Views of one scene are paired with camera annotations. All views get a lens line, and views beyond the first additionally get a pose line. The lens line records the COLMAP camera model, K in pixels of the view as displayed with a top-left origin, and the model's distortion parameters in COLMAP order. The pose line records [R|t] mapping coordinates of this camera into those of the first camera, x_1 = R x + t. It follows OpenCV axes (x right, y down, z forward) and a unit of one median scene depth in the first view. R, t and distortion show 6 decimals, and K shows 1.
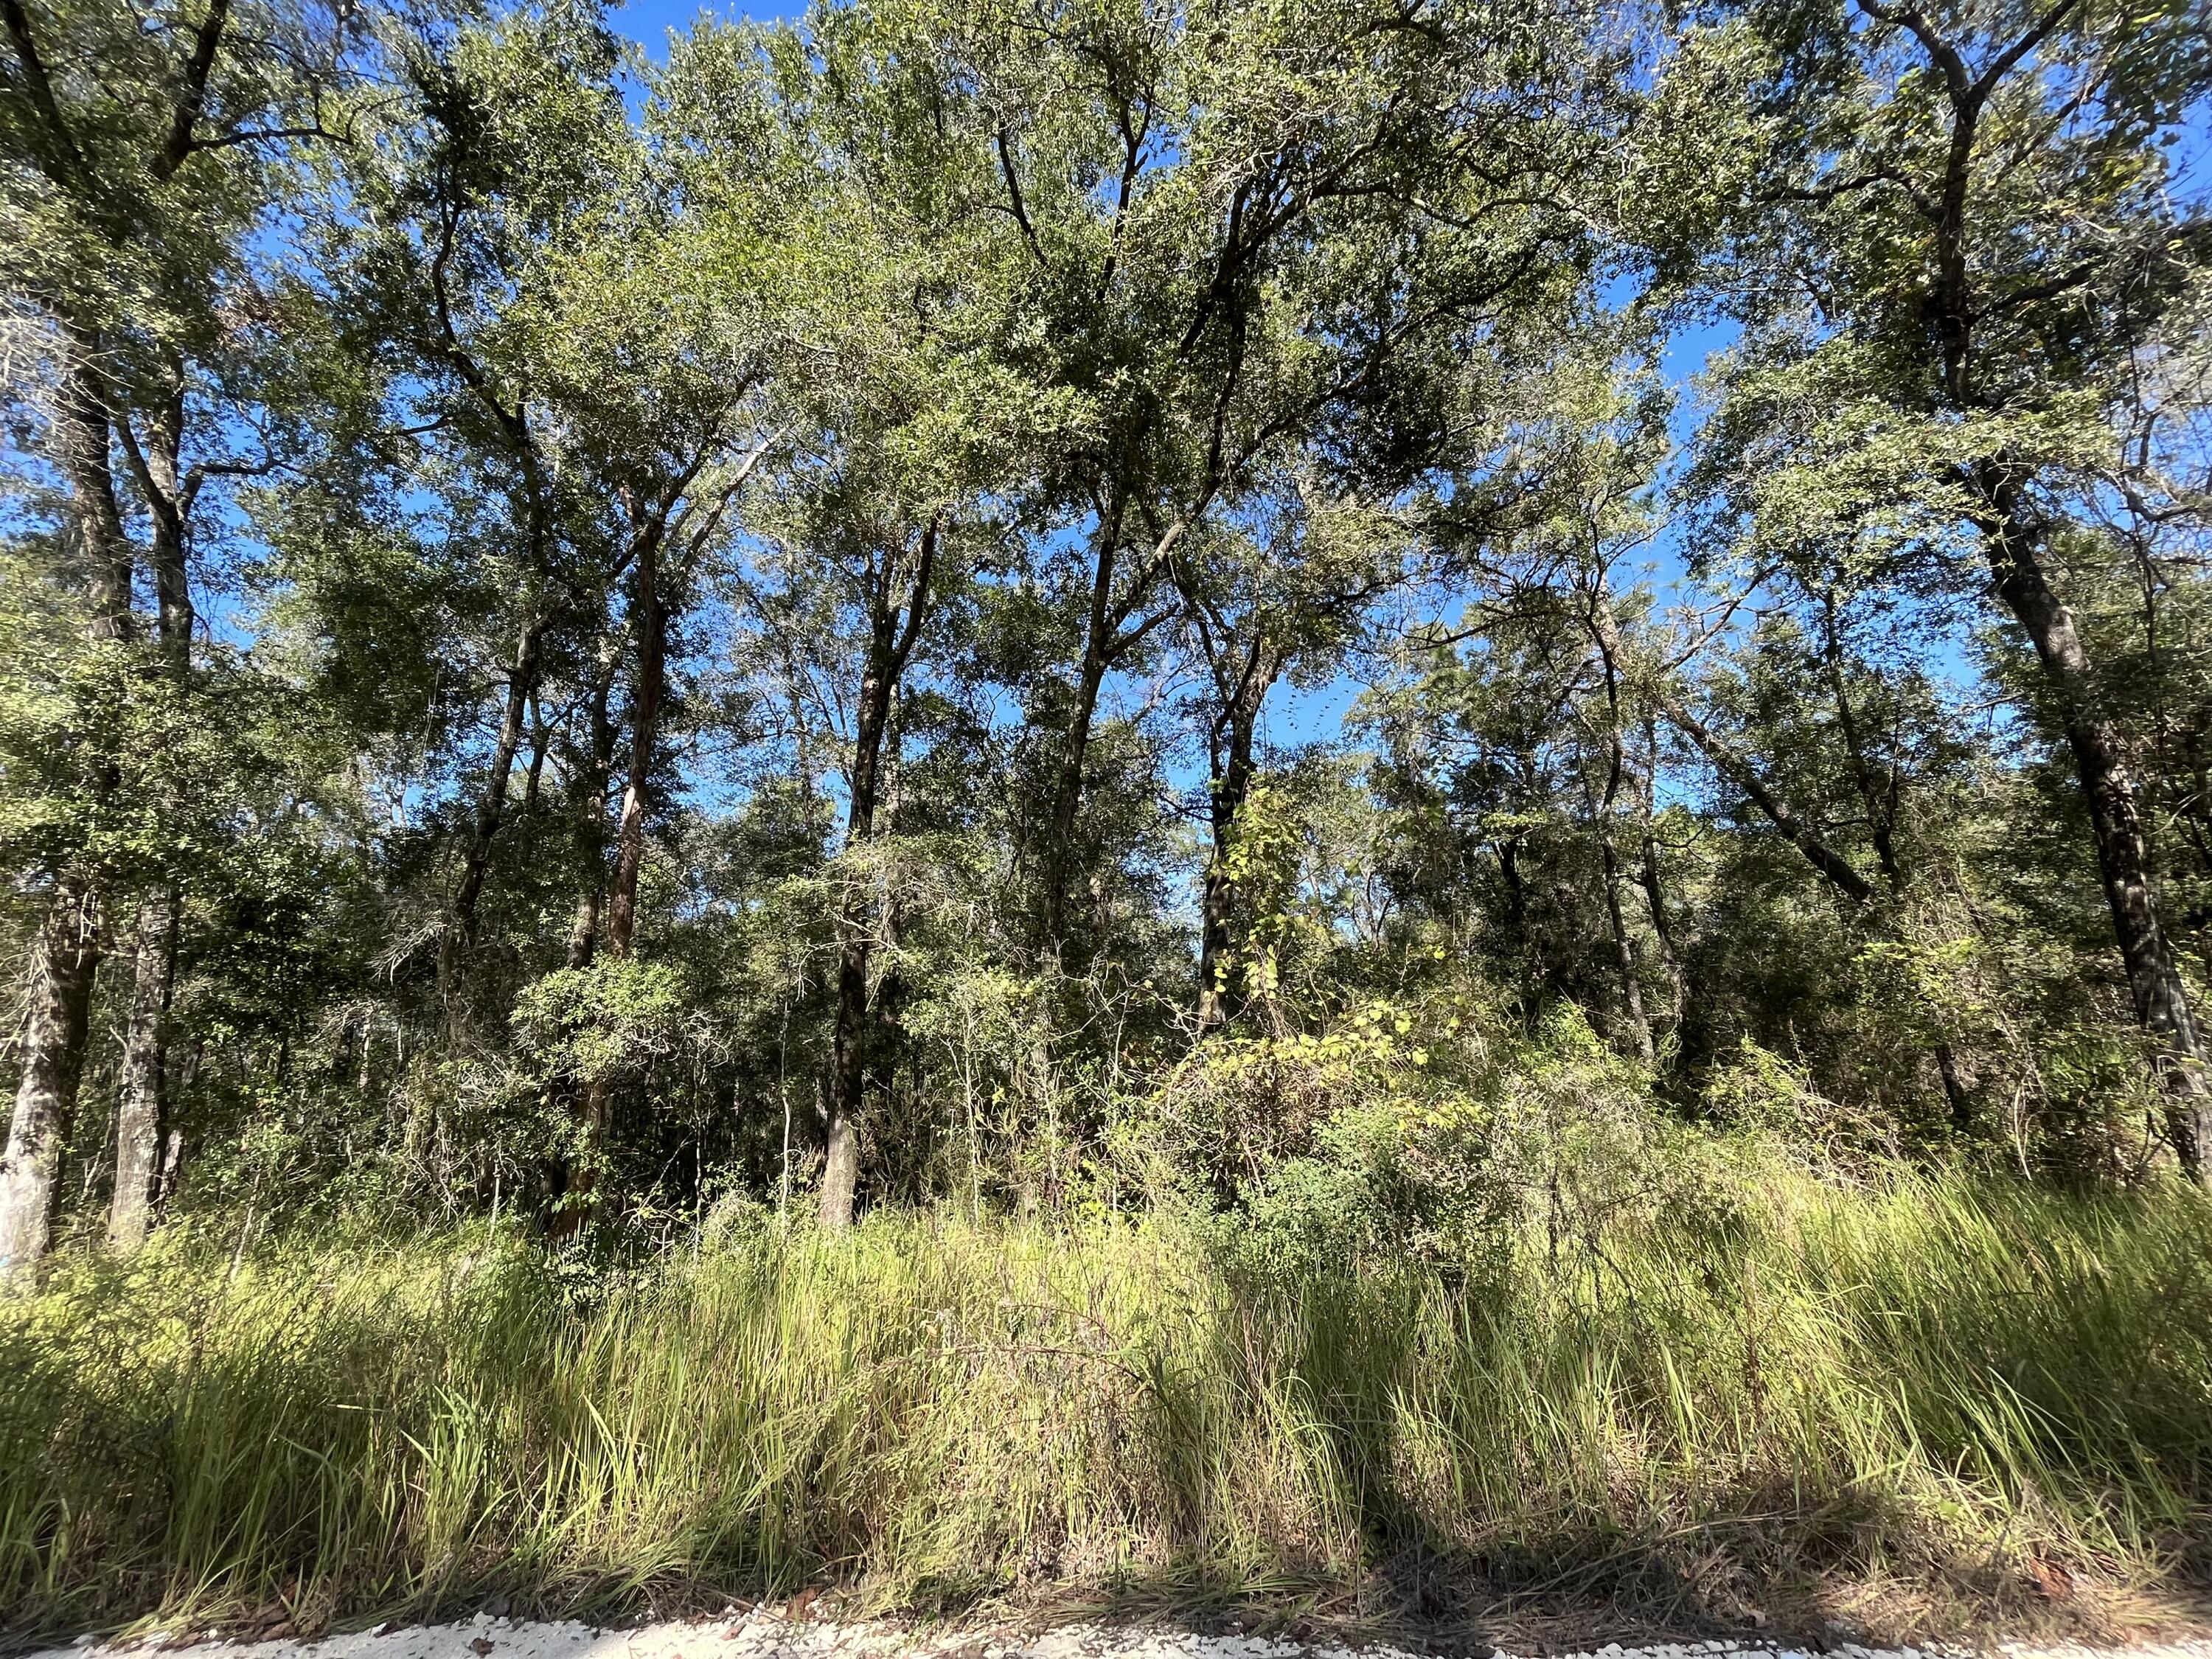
lens RADIAL K [[888.4, 0, 1106.0], [0, 888.4, 829.5], [0, 0, 1]] dist [-0.000023, -0.000028]
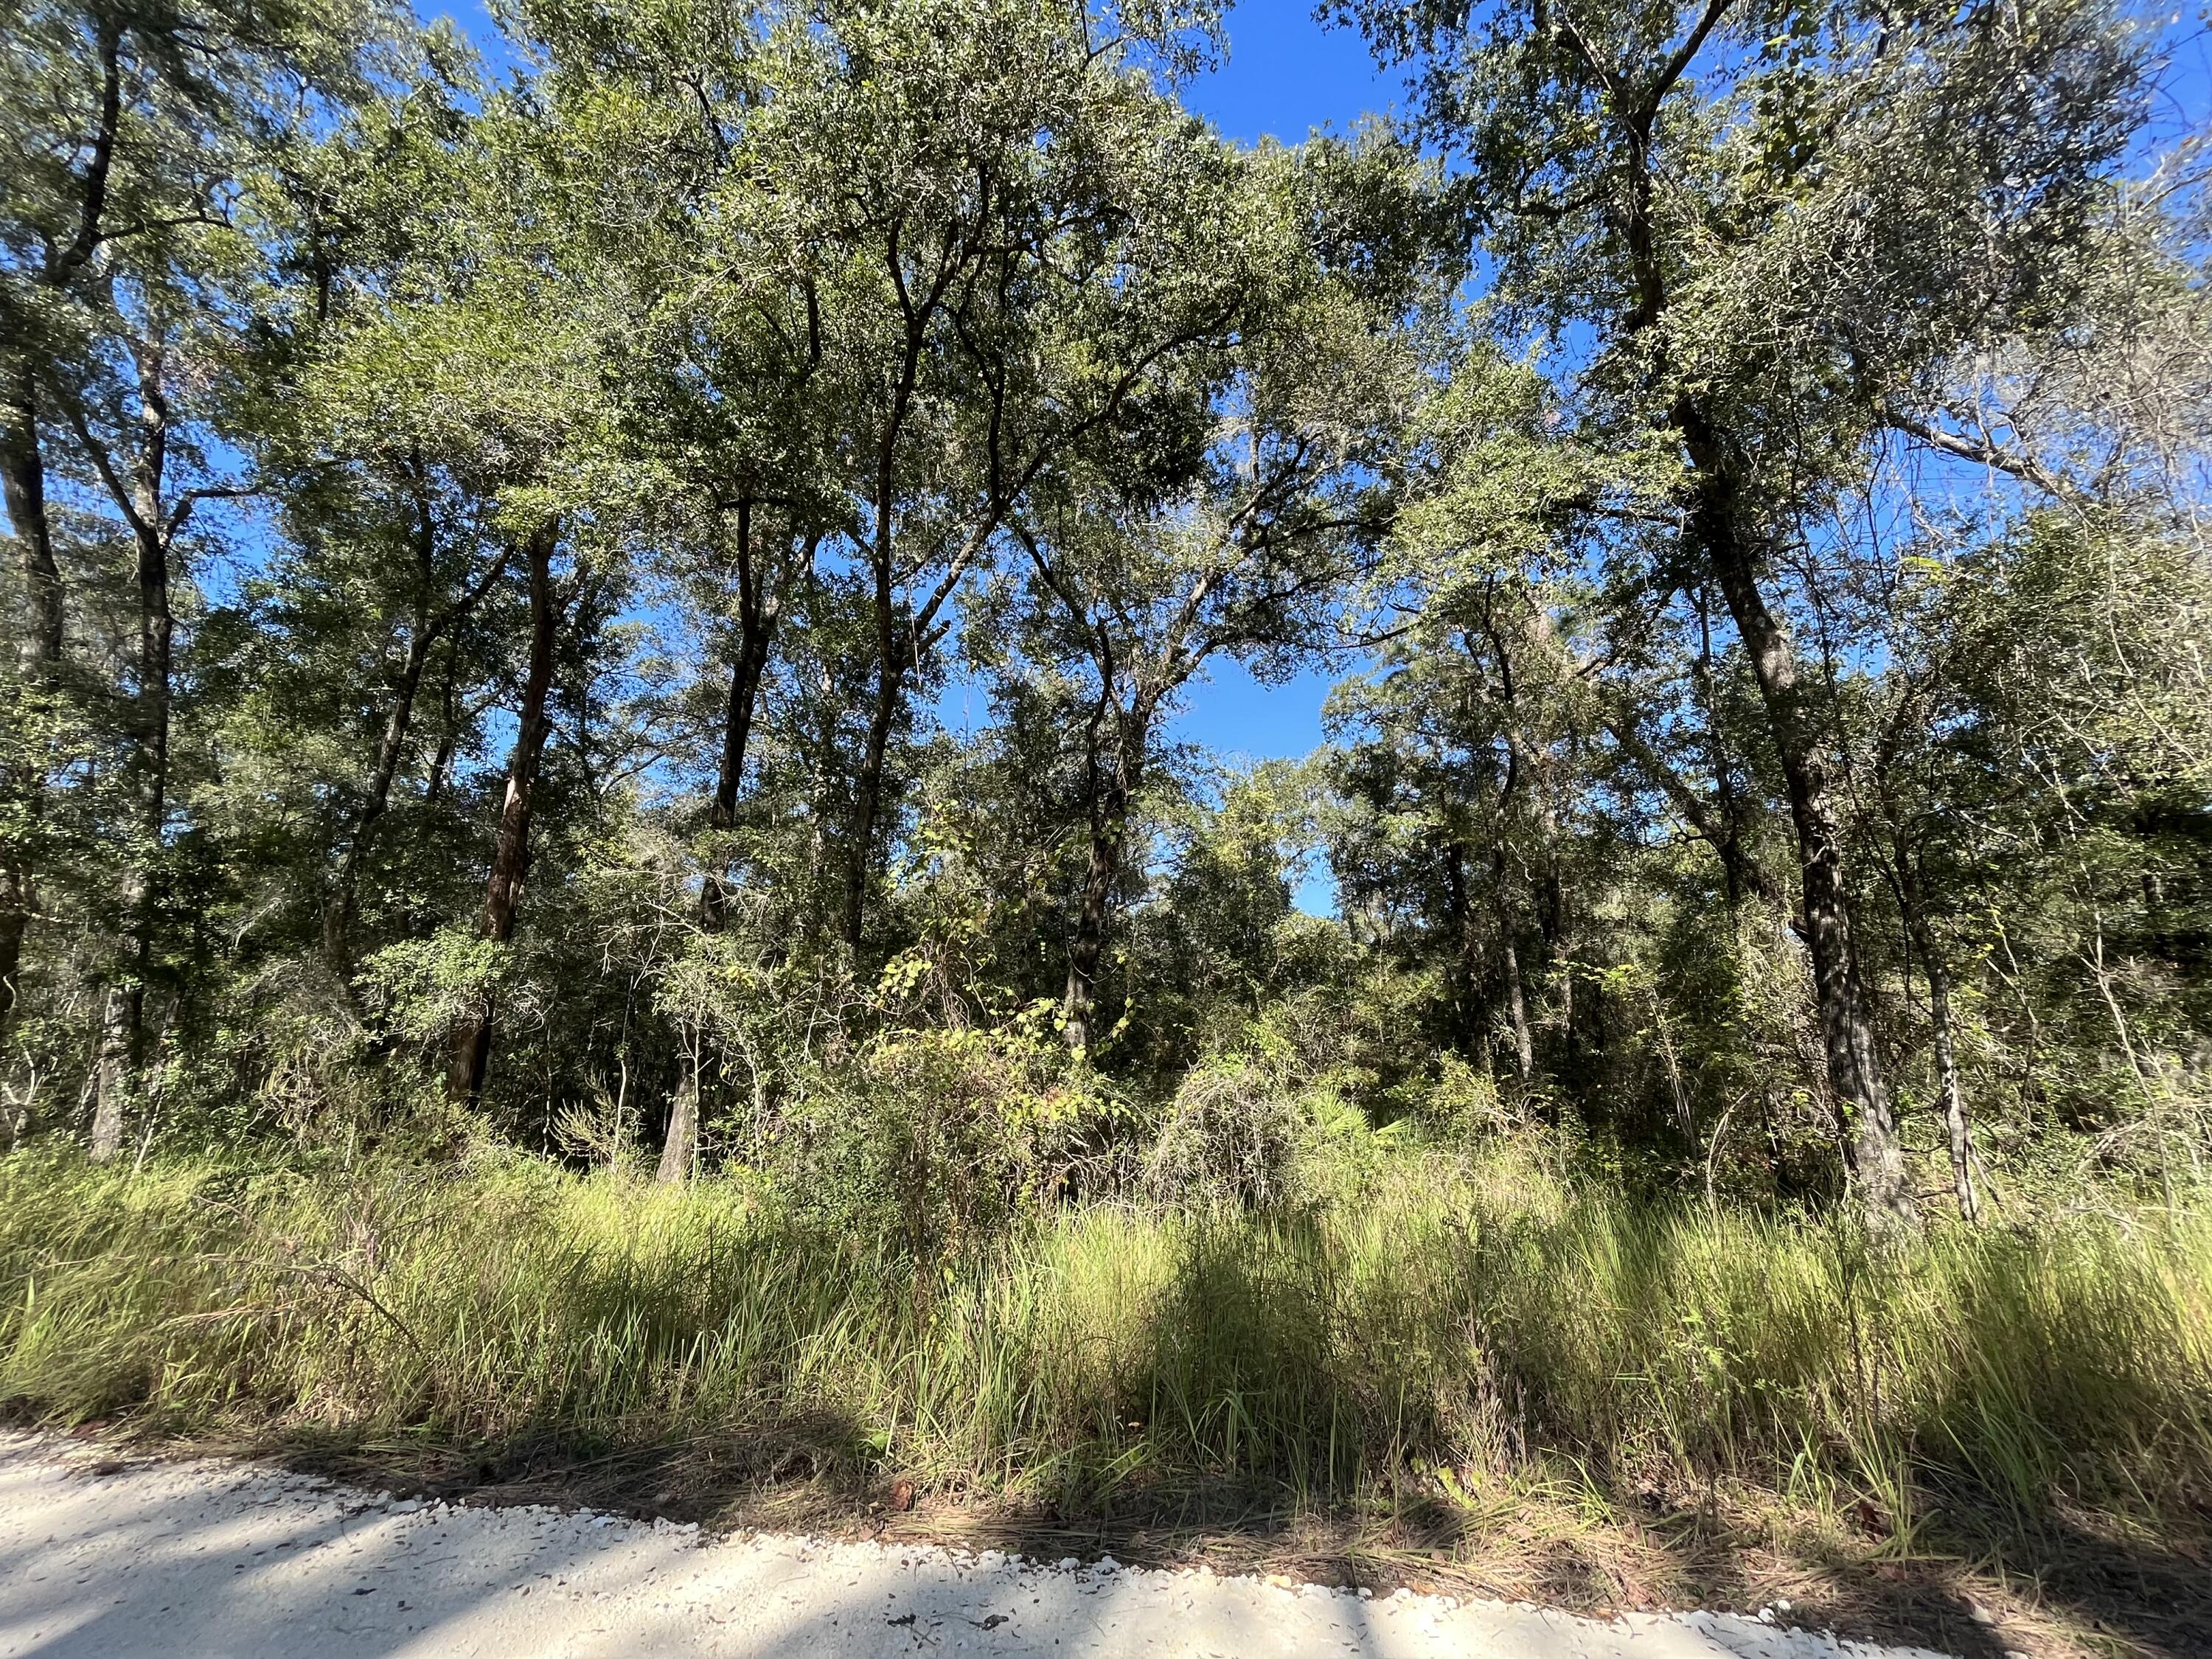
lens RADIAL K [[891.7, 0, 1106.0], [0, 891.7, 829.5], [0, 0, 1]] dist [-0.000211, 0.000150]
pose [[0.994461, 0.023988, -0.102328, 0.410890], [-0.021552, 0.999459, 0.024847, -0.036100], [0.102869, -0.022504, 0.994440, -0.057024]]
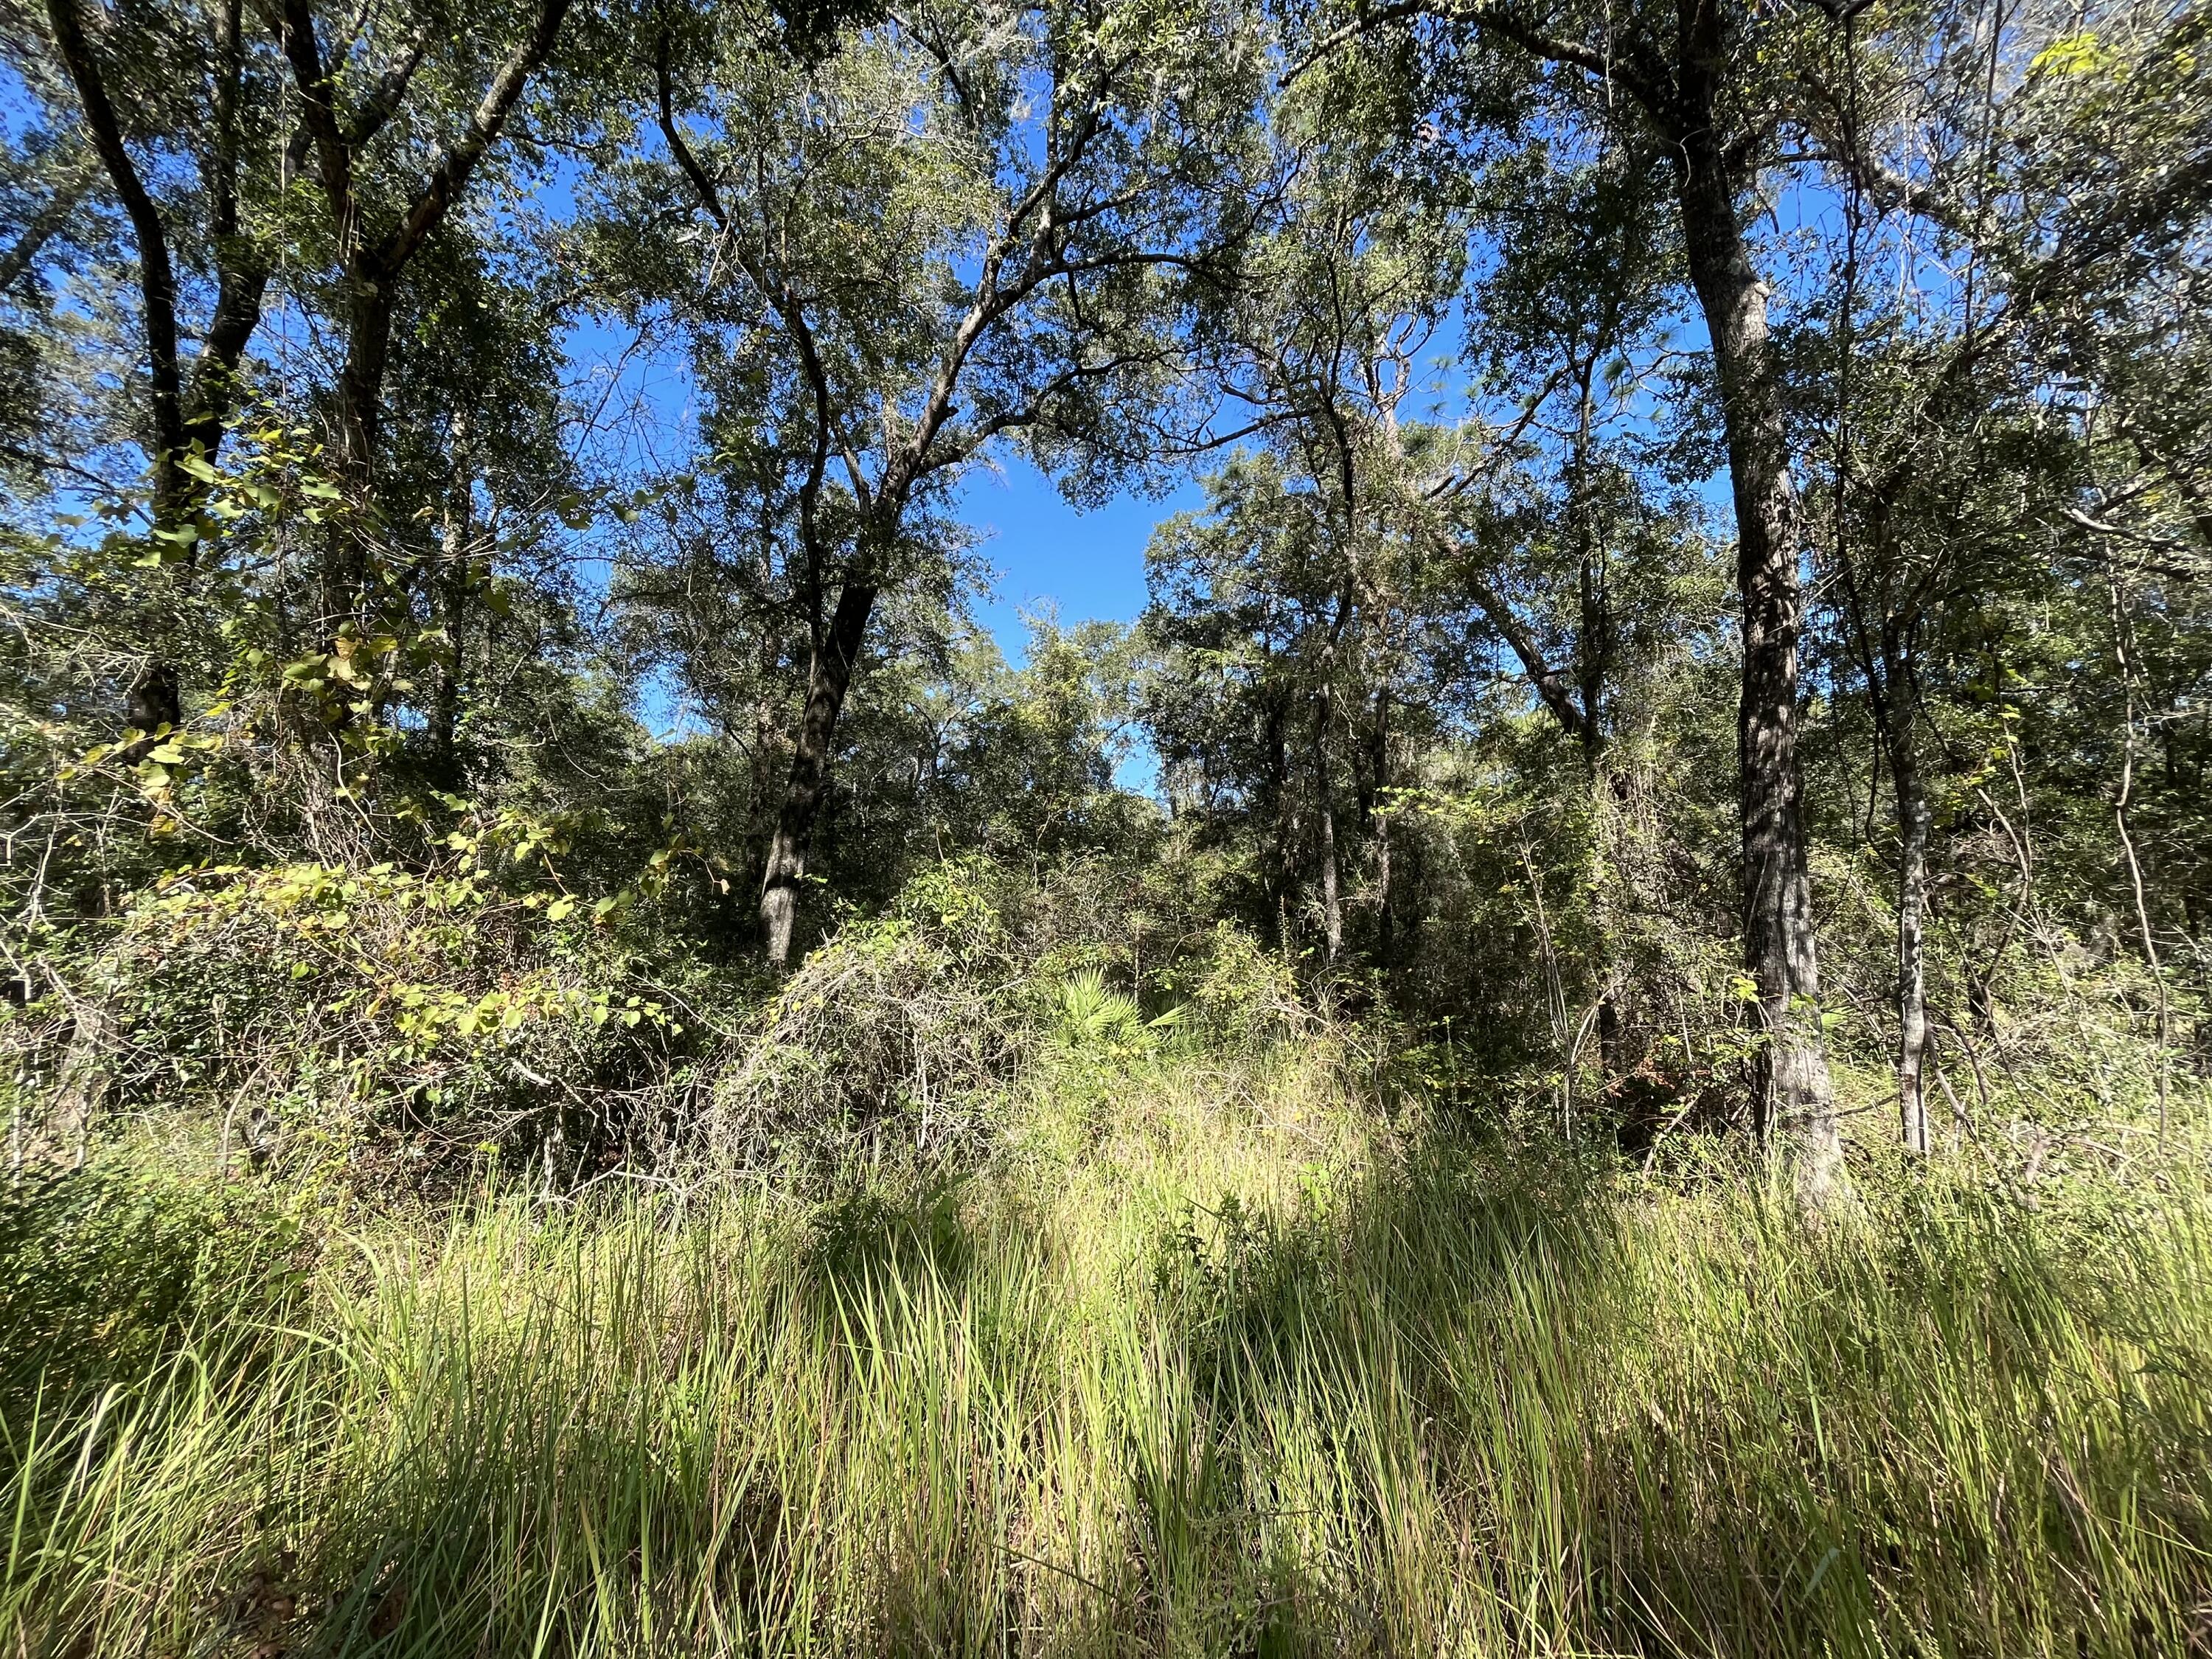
lens RADIAL K [[891.8, 0, 1106.0], [0, 891.8, 829.5], [0, 0, 1]] dist [0.000603, -0.000033]
pose [[0.994843, 0.061409, 0.080722, 0.544014], [-0.072145, 0.987852, 0.137635, 0.075058], [-0.071289, -0.142749, 0.987188, 0.320378]]
